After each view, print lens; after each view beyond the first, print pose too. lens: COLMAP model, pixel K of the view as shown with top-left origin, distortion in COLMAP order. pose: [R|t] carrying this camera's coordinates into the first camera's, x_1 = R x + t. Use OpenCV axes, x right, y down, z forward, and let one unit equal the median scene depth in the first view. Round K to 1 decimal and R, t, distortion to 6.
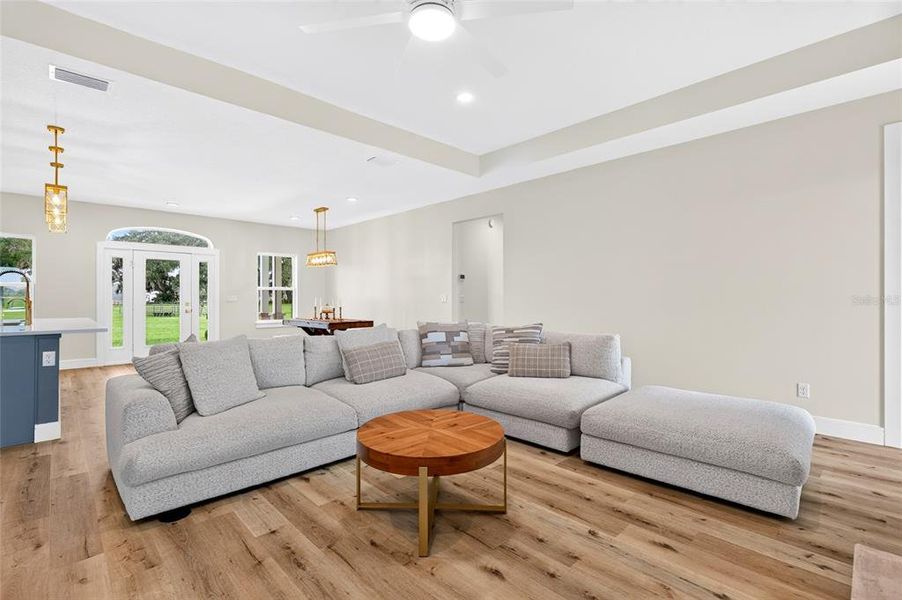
lens RADIAL K [[412.5, 0, 453.6], [0, 412.5, 297.4], [0, 0, 1]] dist [-0.001901, -0.000318]
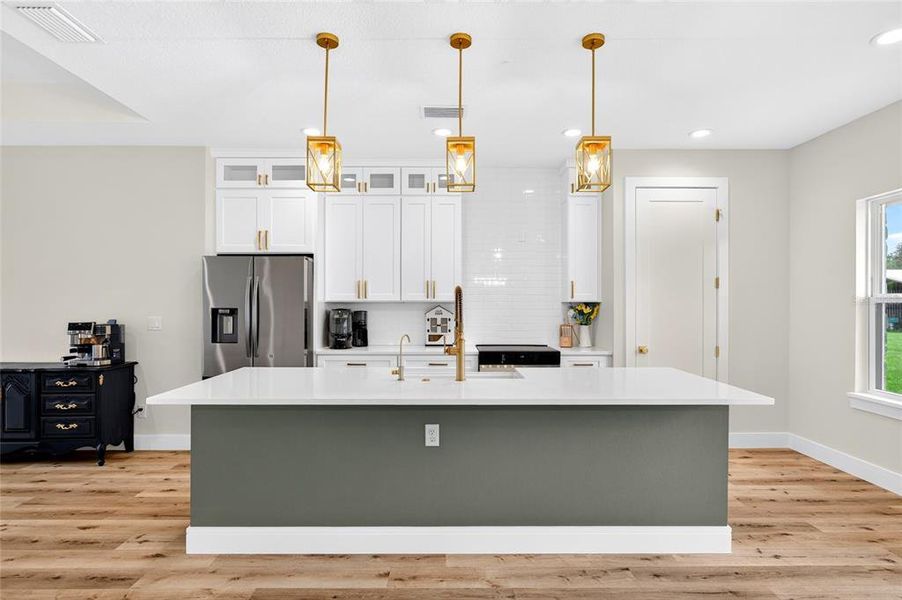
lens RADIAL K [[476.7, 0, 453.5], [0, 476.7, 302.8], [0, 0, 1]] dist [-0.003867, -0.000284]
pose [[-0.688254, 0.002295, -0.725466, -0.609642], [0.002176, 0.999997, 0.001099, -0.046151], [0.725467, -0.000822, -0.688257, 1.574324]]
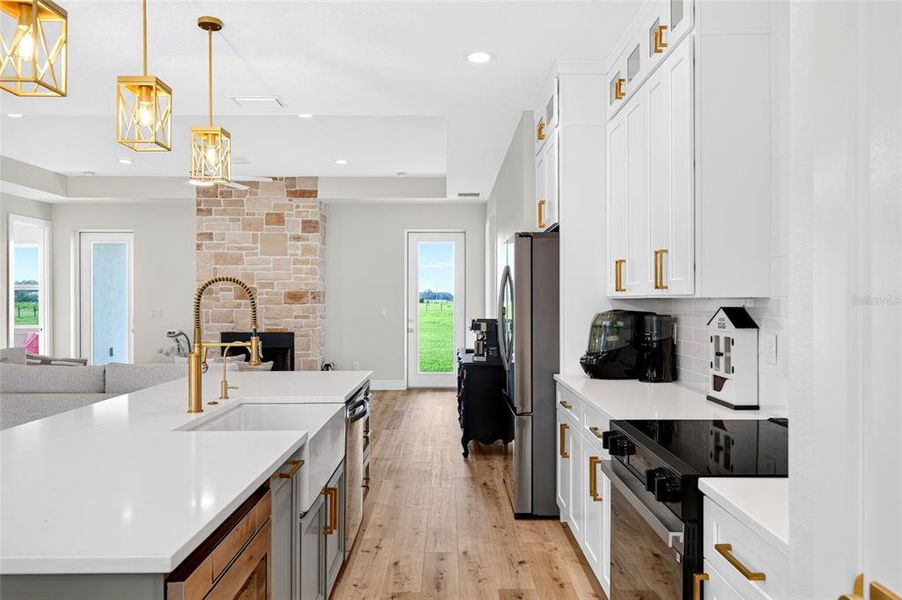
lens RADIAL K [[653.1, 0, 452.9], [0, 653.1, 300.6], [0, 0, 1]] dist [-0.002038, -0.000434]
pose [[-0.722661, 0.002394, 0.691199, -1.785976], [0.001144, 0.999997, -0.002268, -0.042471], [-0.691202, -0.000848, -0.722661, 1.394674]]
